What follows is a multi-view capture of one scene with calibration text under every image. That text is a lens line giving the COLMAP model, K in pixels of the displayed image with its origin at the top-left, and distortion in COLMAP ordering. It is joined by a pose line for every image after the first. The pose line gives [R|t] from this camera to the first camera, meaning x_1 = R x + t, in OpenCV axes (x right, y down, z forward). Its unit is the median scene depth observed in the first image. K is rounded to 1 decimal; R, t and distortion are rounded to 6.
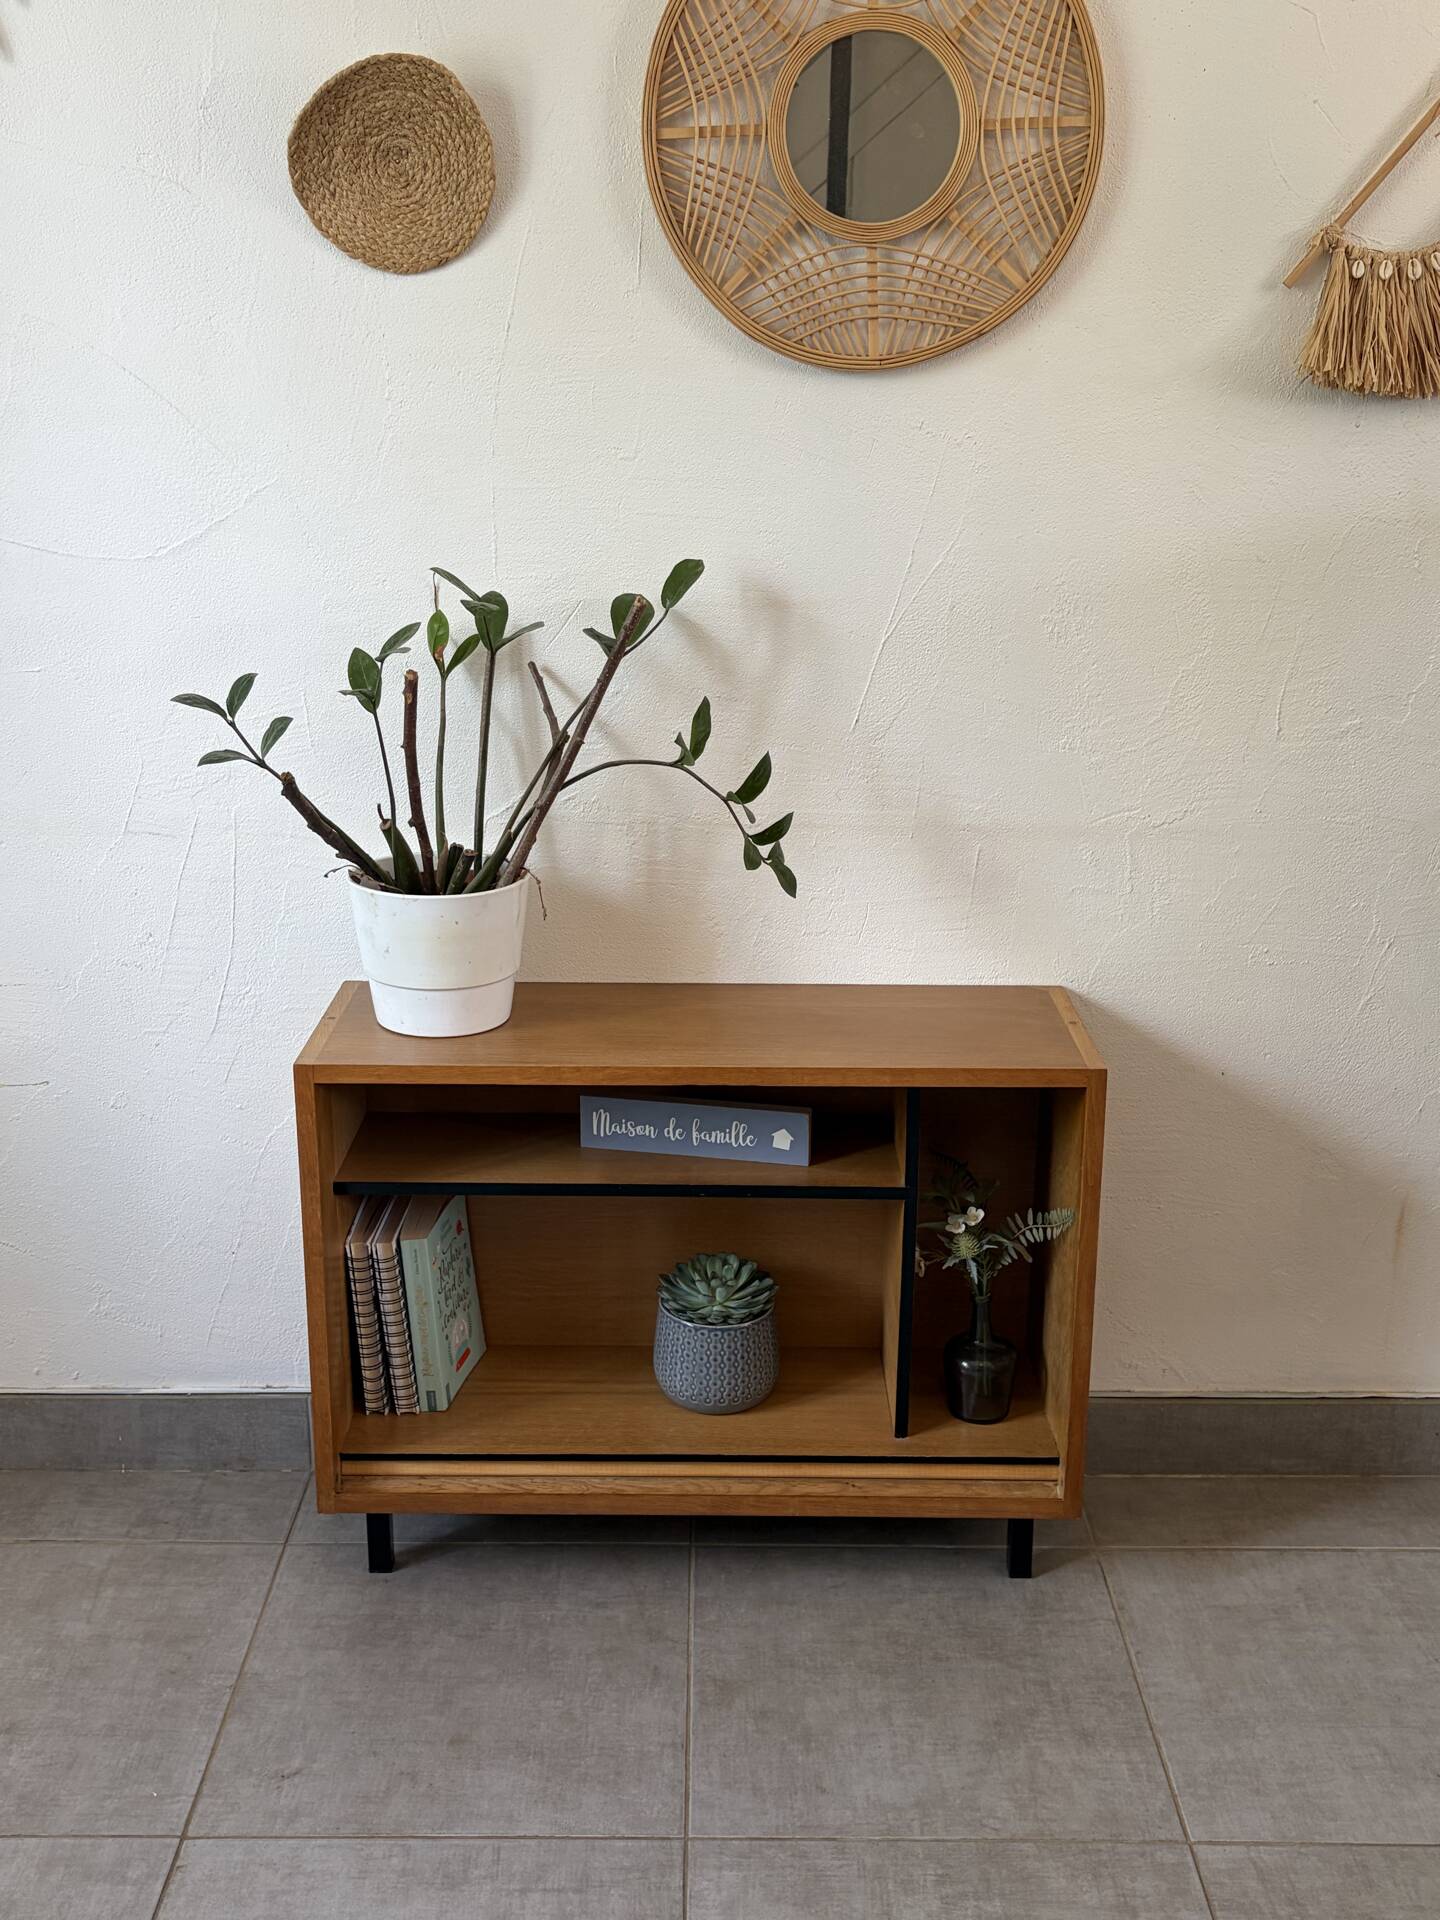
lens RADIAL K [[1985.5, 0, 712.3], [0, 1985.5, 960.9], [0, 0, 1]] dist [0.051212, 0.000000]
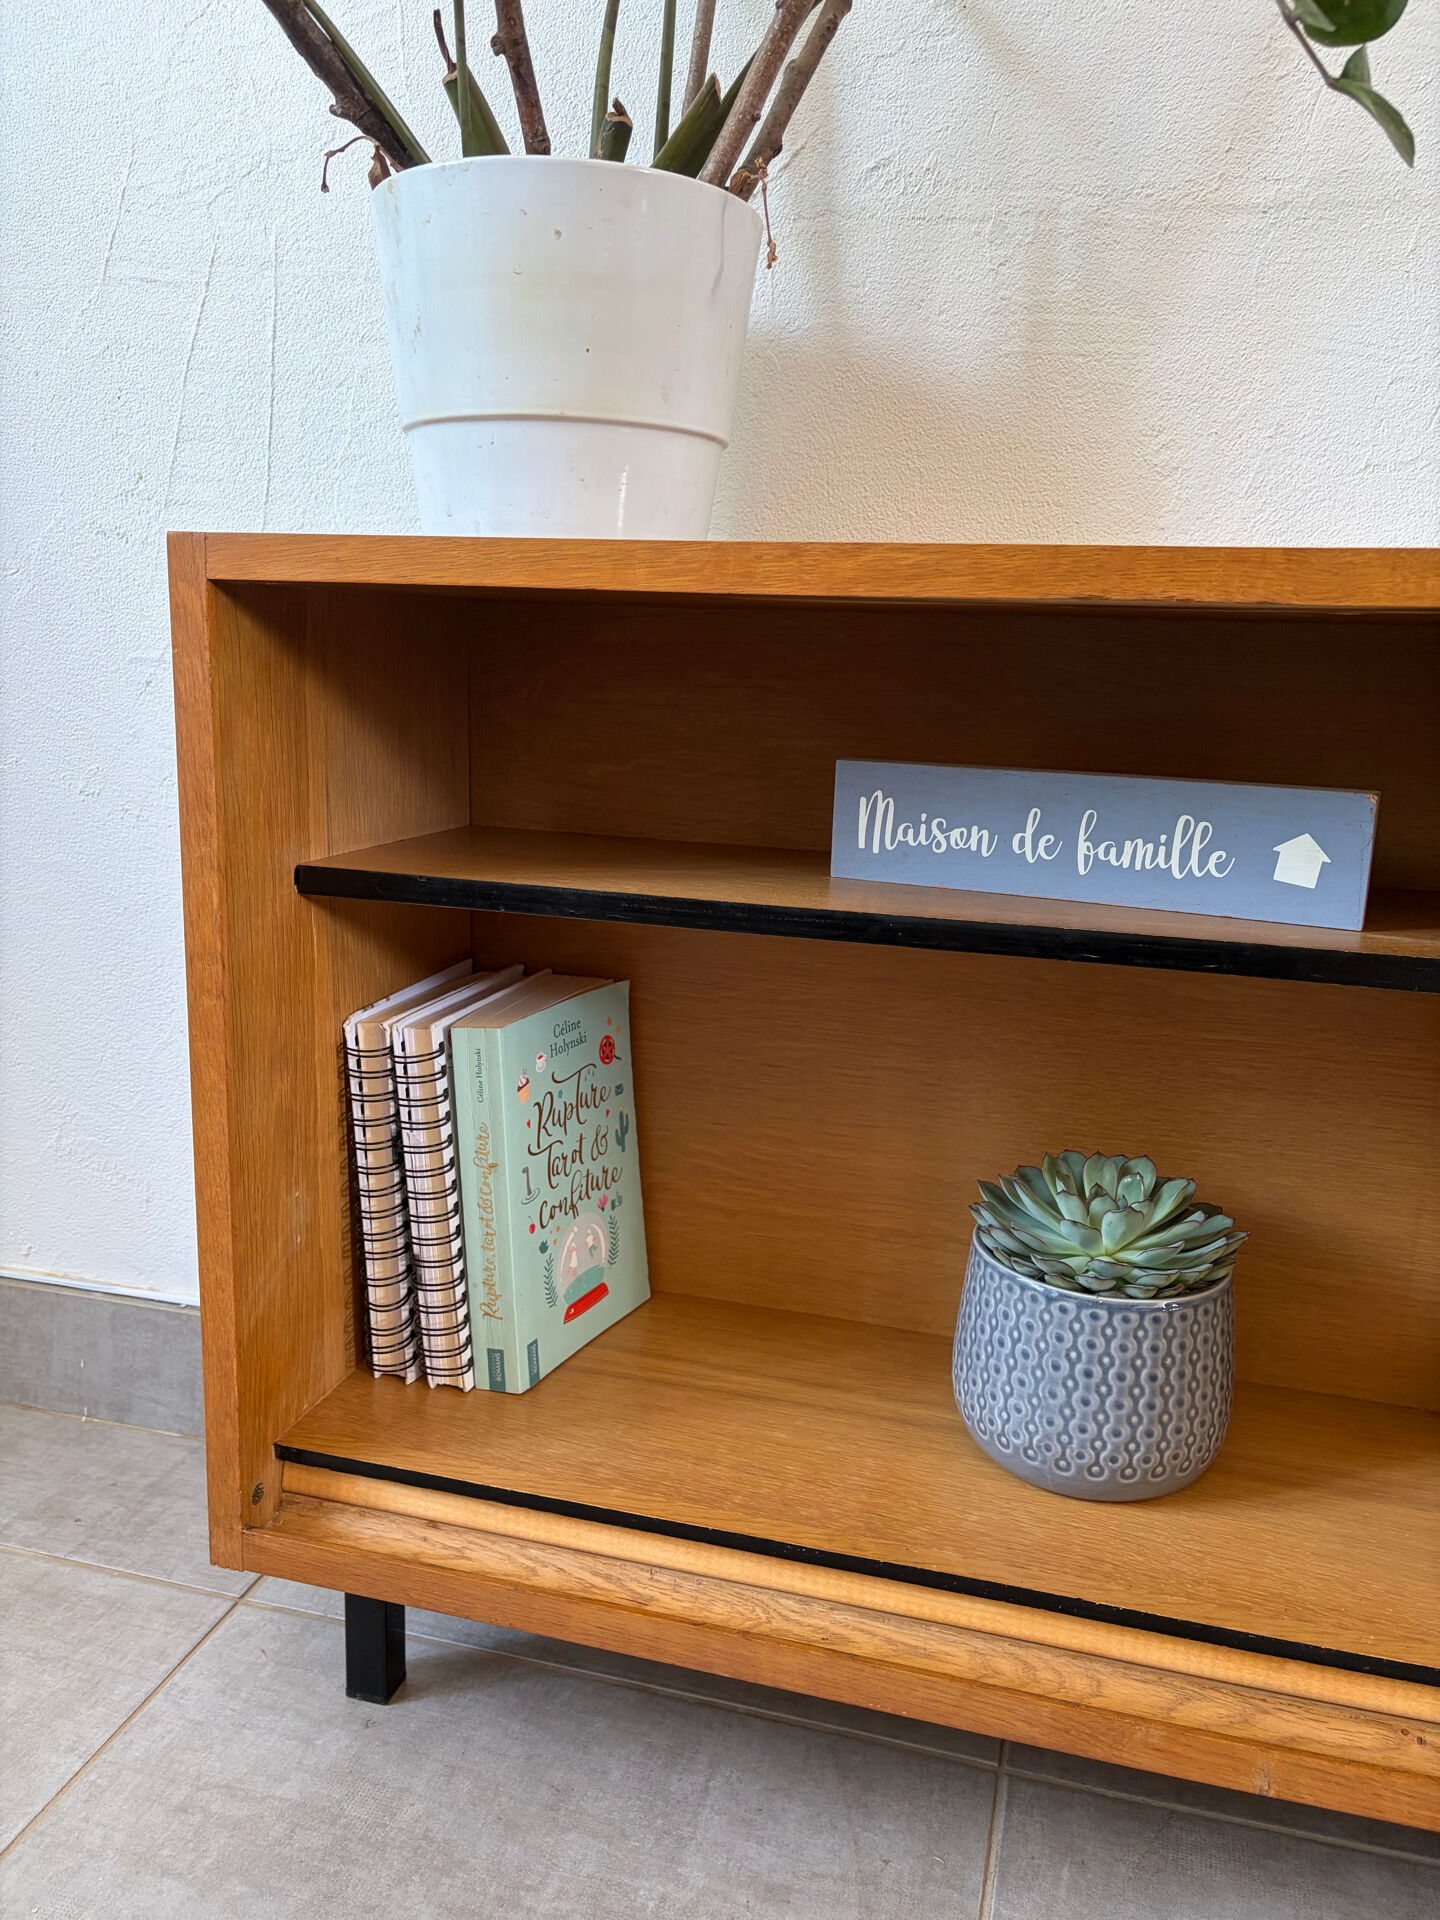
lens RADIAL K [[1461.4, 0, 711.5], [0, 1461.4, 967.8], [0, 0, 1]] dist [0.034084, -0.036940]
pose [[0.963558, 0.080907, -0.254970, -0.003365], [-0.103046, 0.991869, -0.074682, 0.147153], [0.246855, 0.098234, 0.964061, 0.669533]]
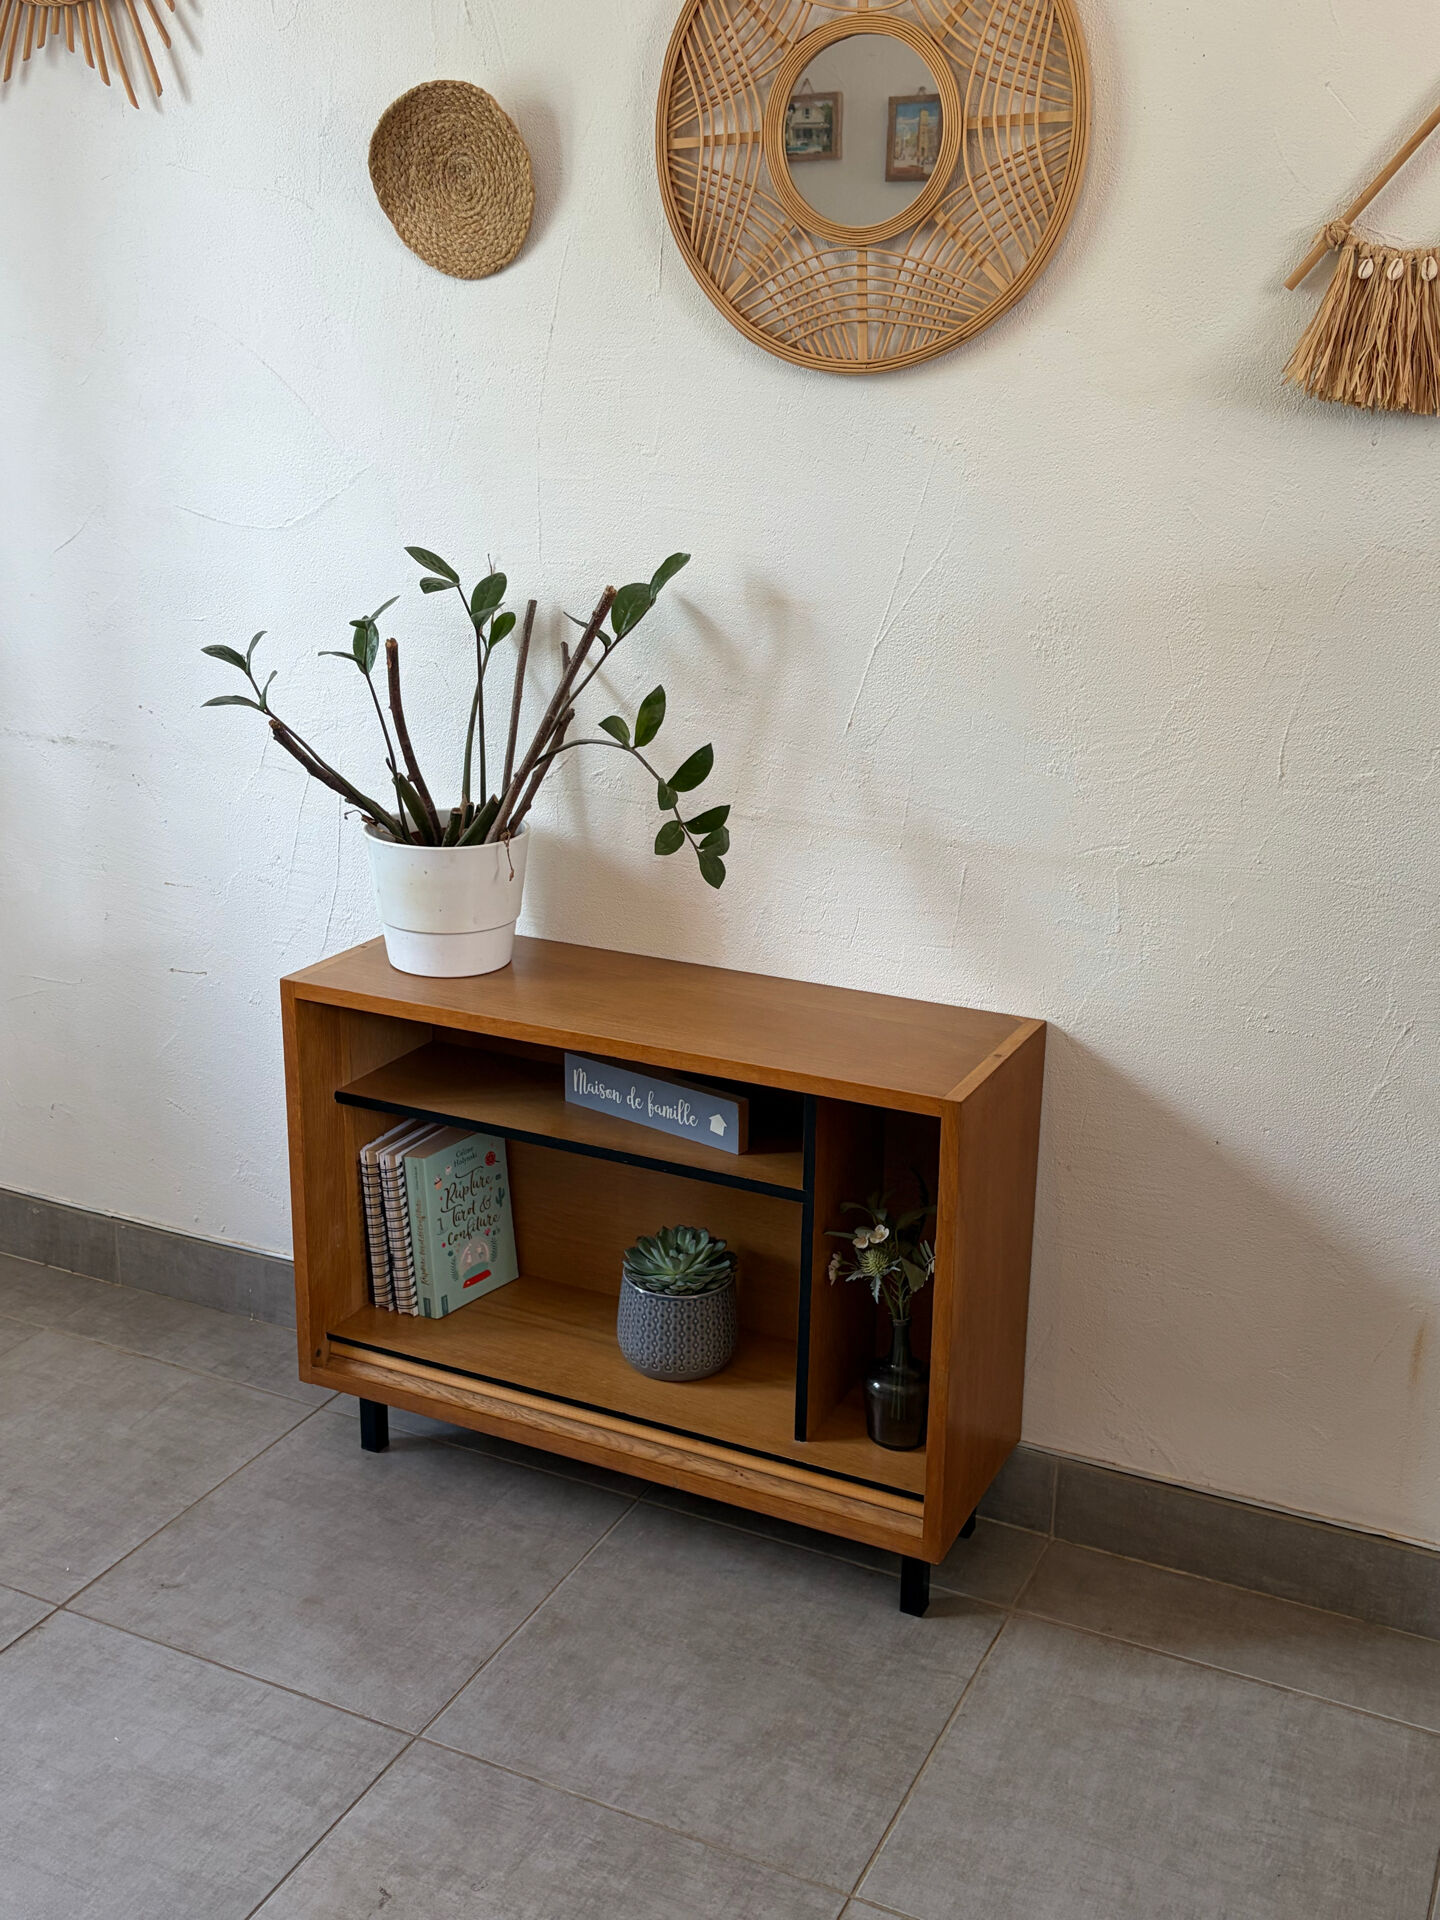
lens RADIAL K [[1985.5, 0, 709.8], [0, 1985.5, 956.3], [0, 0, 1]] dist [0.051212, 0.000000]
pose [[0.898234, 0.136734, -0.417706, 0.443457], [-0.136073, 0.990197, 0.031525, -0.027139], [0.417922, 0.028522, 0.908035, 0.067398]]
